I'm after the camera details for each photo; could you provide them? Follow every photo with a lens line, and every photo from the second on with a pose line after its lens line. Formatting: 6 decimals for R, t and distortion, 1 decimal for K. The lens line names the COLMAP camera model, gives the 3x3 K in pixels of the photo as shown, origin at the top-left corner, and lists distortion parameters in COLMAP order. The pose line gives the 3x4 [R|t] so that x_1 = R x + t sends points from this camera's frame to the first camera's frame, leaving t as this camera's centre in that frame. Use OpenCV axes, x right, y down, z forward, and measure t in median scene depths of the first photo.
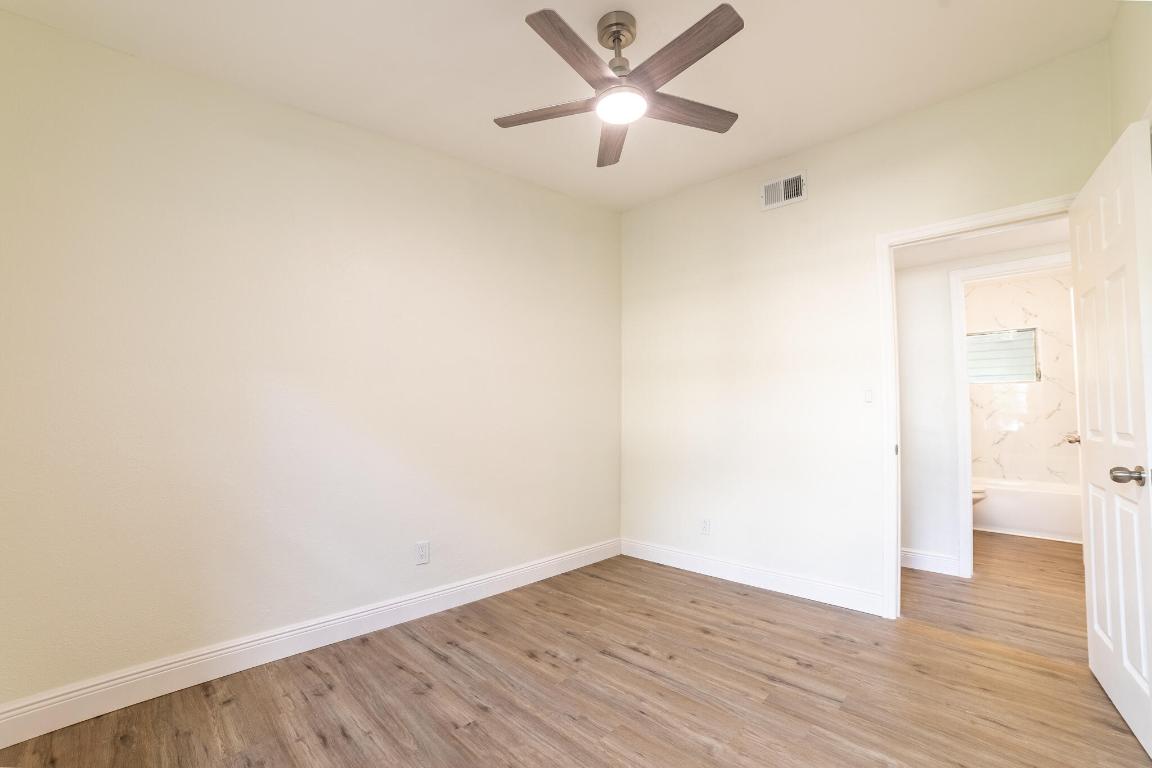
lens RADIAL K [[463.6, 0, 574.2], [0, 463.6, 390.9], [0, 0, 1]] dist [-0.098570, 0.029205]
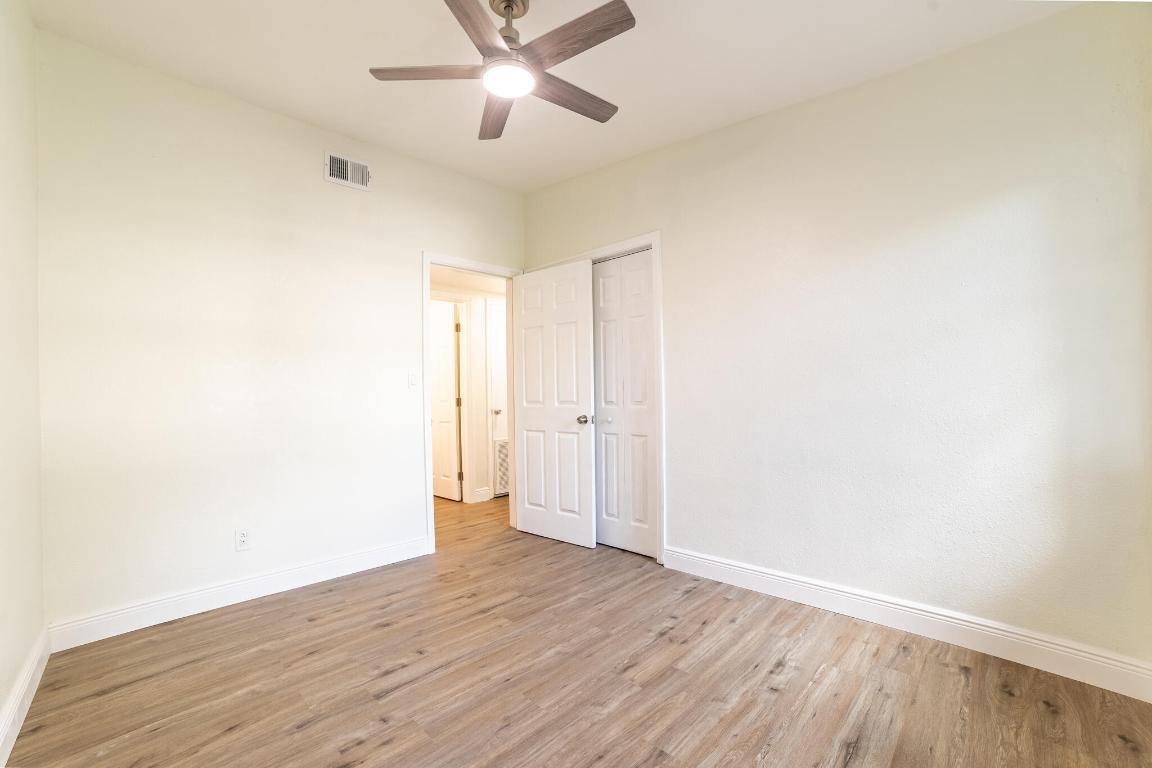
lens RADIAL K [[463.6, 0, 574.2], [0, 463.6, 390.9], [0, 0, 1]] dist [-0.098570, 0.029205]
pose [[0.005340, 0.003357, 0.999980, -0.798805], [-0.045639, 0.998953, -0.003110, 0.036560], [-0.998944, -0.045622, 0.005488, 0.769088]]
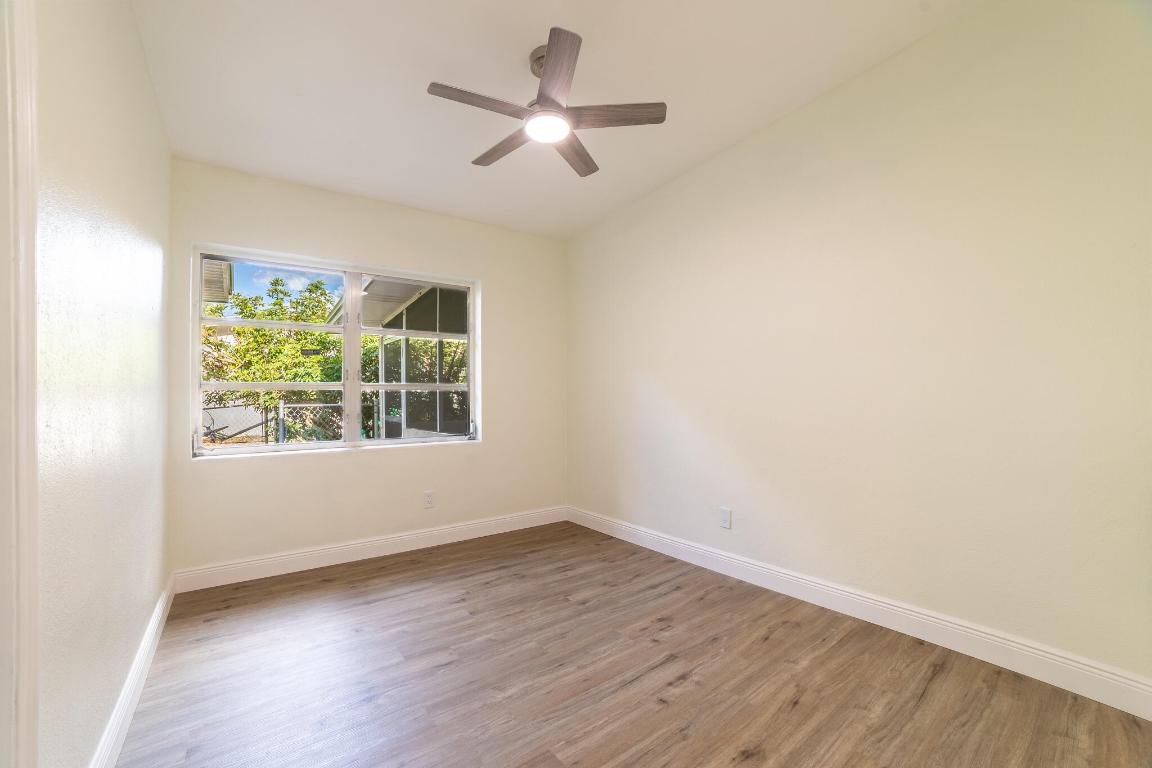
lens RADIAL K [[463.6, 0, 574.2], [0, 463.6, 390.9], [0, 0, 1]] dist [-0.098570, 0.029205]
pose [[-0.140587, -0.009807, -0.990020, 1.126464], [0.068840, 0.997434, -0.019656, 0.057462], [0.987672, -0.070917, -0.139551, 1.097628]]
